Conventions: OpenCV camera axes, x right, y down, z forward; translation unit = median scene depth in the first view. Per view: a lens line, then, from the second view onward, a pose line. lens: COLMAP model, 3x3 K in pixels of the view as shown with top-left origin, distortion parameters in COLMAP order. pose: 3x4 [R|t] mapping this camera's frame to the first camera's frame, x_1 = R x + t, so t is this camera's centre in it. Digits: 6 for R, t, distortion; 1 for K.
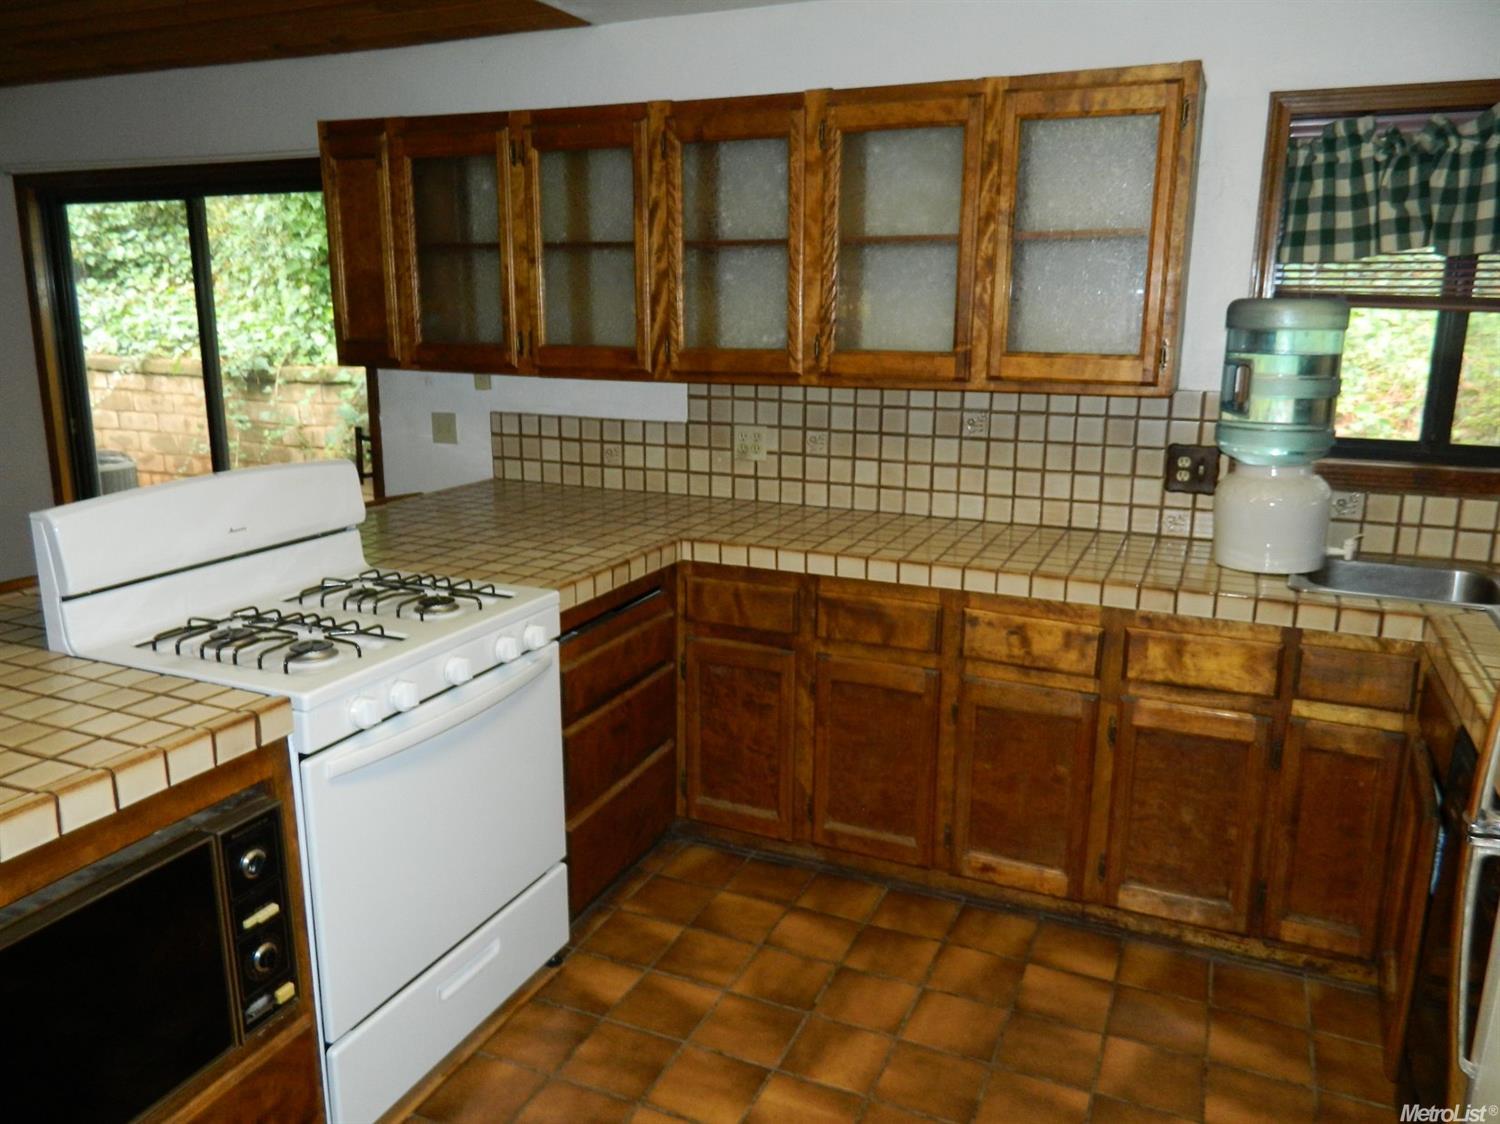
lens RADIAL K [[1118.0, 0, 746.8], [0, 1118.0, 564.6], [0, 0, 1]] dist [0.007744, -0.008245]
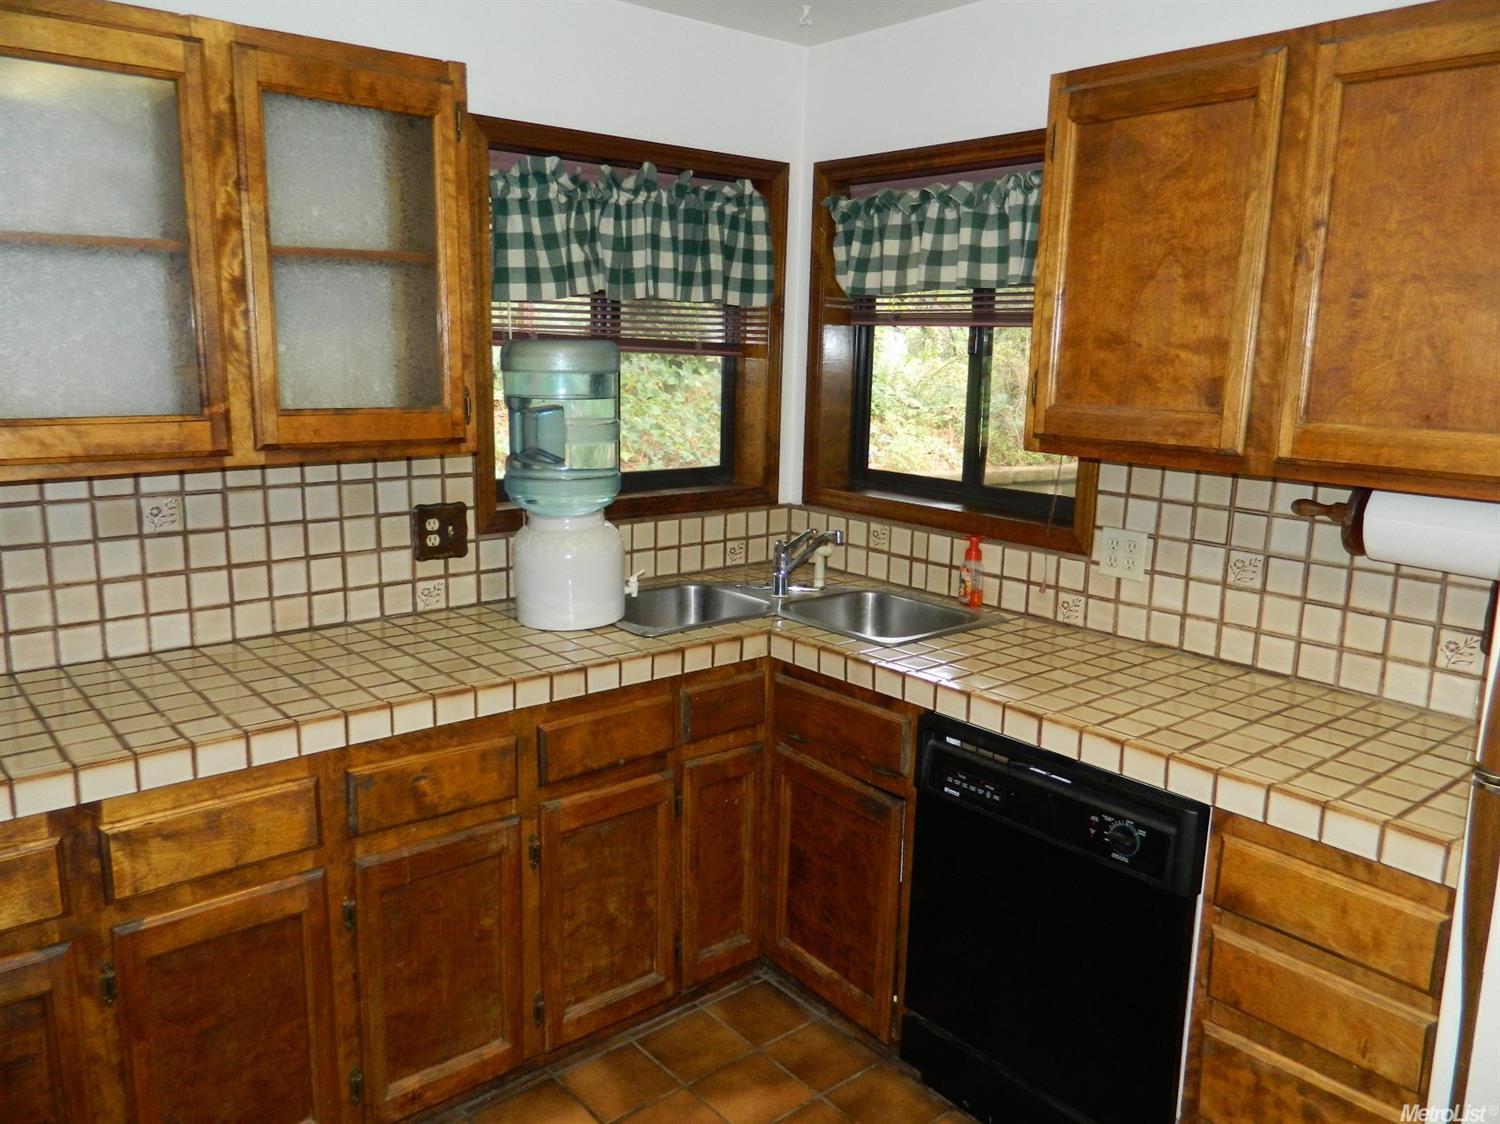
lens RADIAL K [[1118.0, 0, 748.8], [0, 1118.0, 560.1], [0, 0, 1]] dist [0.007744, -0.008245]
pose [[0.438340, -0.171868, 0.882224, -0.256521], [0.192351, 0.976745, 0.094711, -0.094525], [-0.877986, 0.128181, 0.461206, 0.368569]]
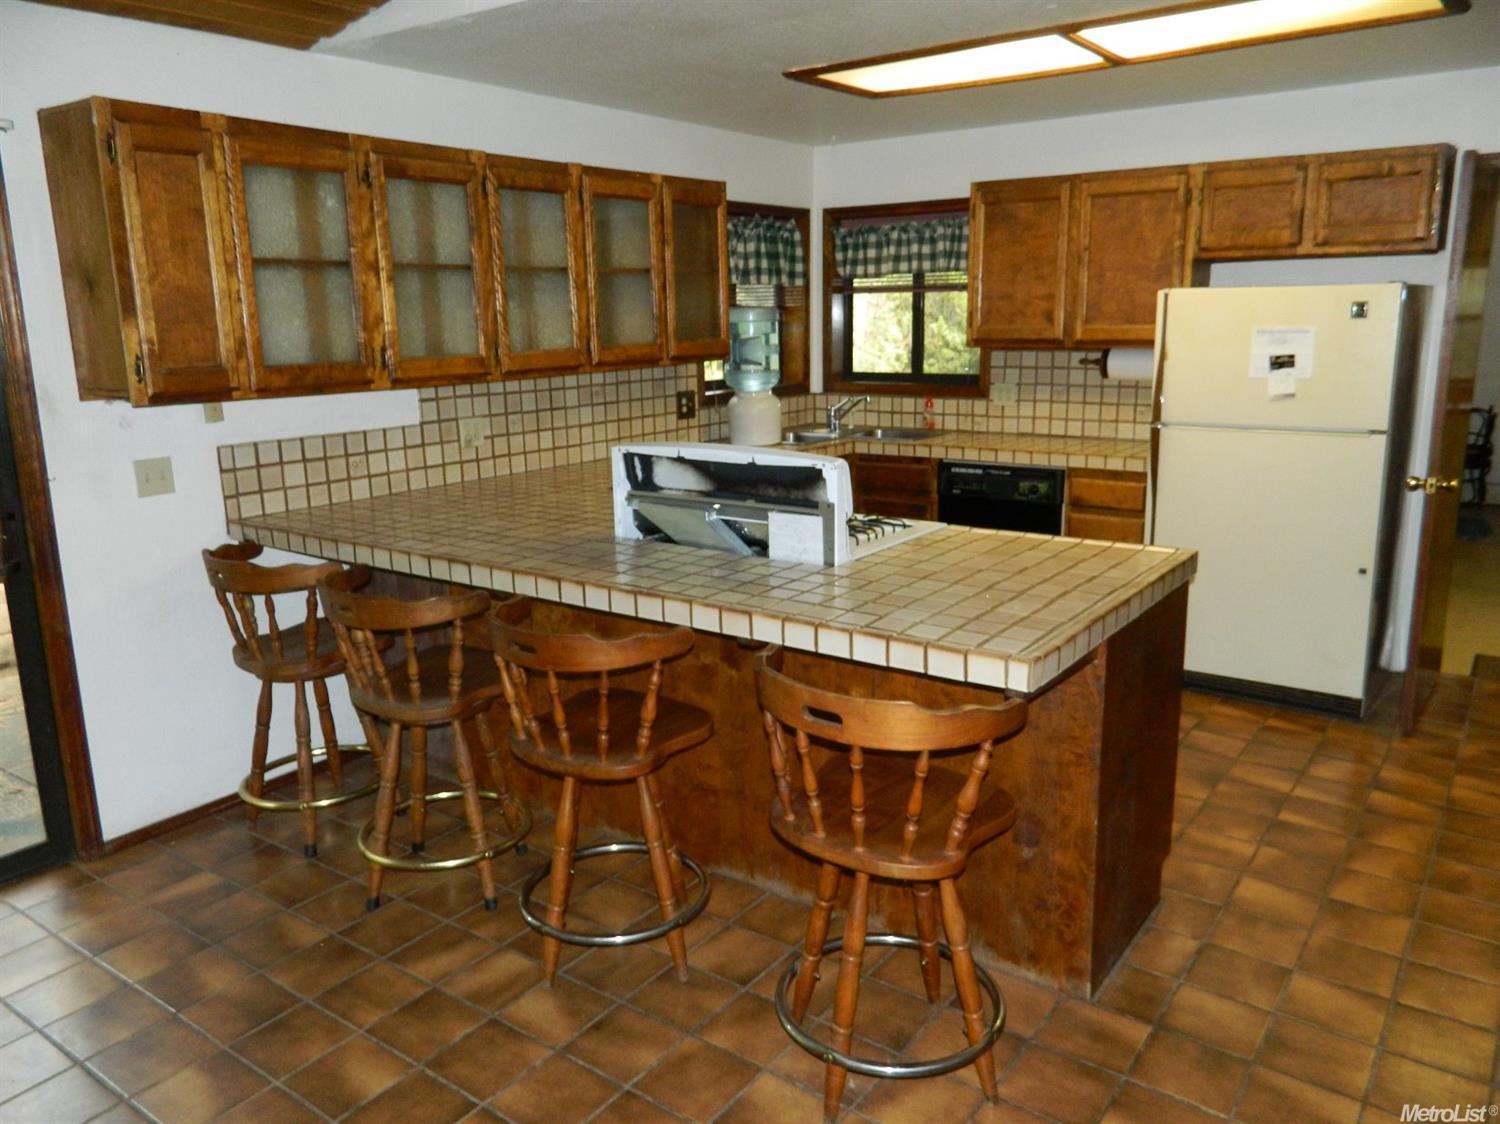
lens RADIAL K [[1118.0, 0, 752.4], [0, 1118.0, 562.9], [0, 0, 1]] dist [0.007744, -0.008245]
pose [[0.209387, -0.226807, 0.951165, -1.228514], [0.246173, 0.953625, 0.173201, -0.120269], [-0.946338, 0.197885, 0.255510, 0.478744]]
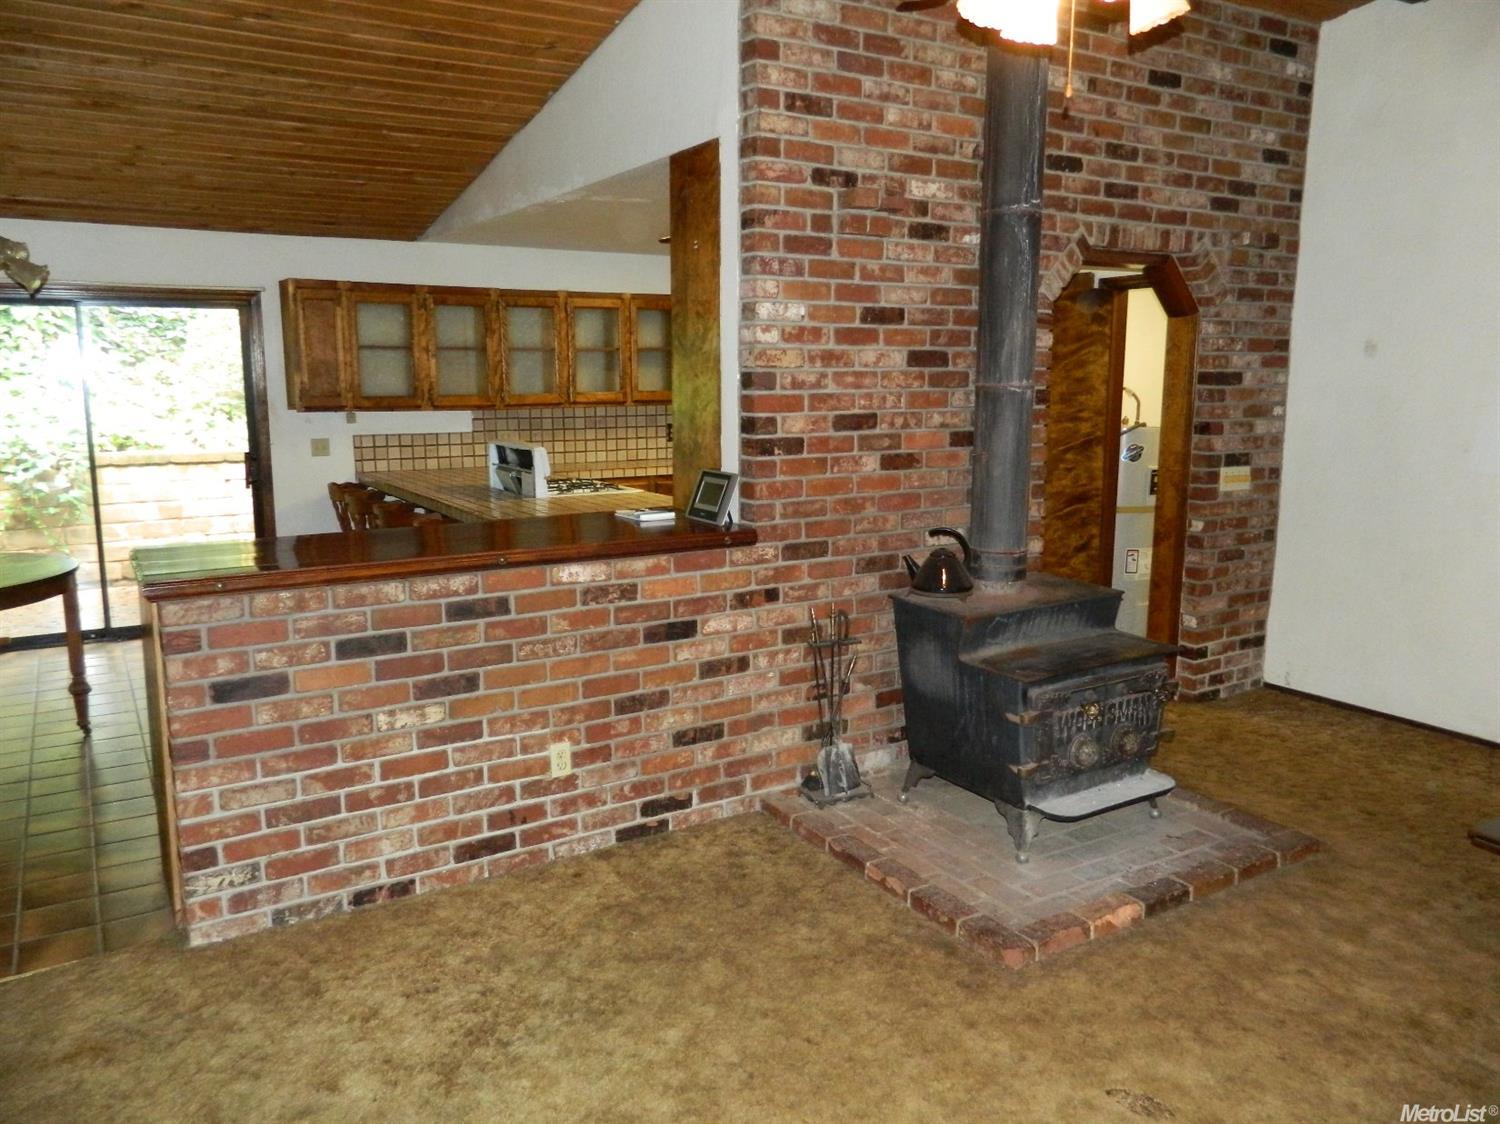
lens RADIAL K [[1118.0, 0, 743.1], [0, 1118.0, 563.2], [0, 0, 1]] dist [0.007744, -0.008245]
pose [[0.572110, -0.148356, 0.806648, -1.661889], [0.191634, 0.980461, 0.044407, 0.130151], [-0.797475, 0.129176, 0.589361, -0.662088]]
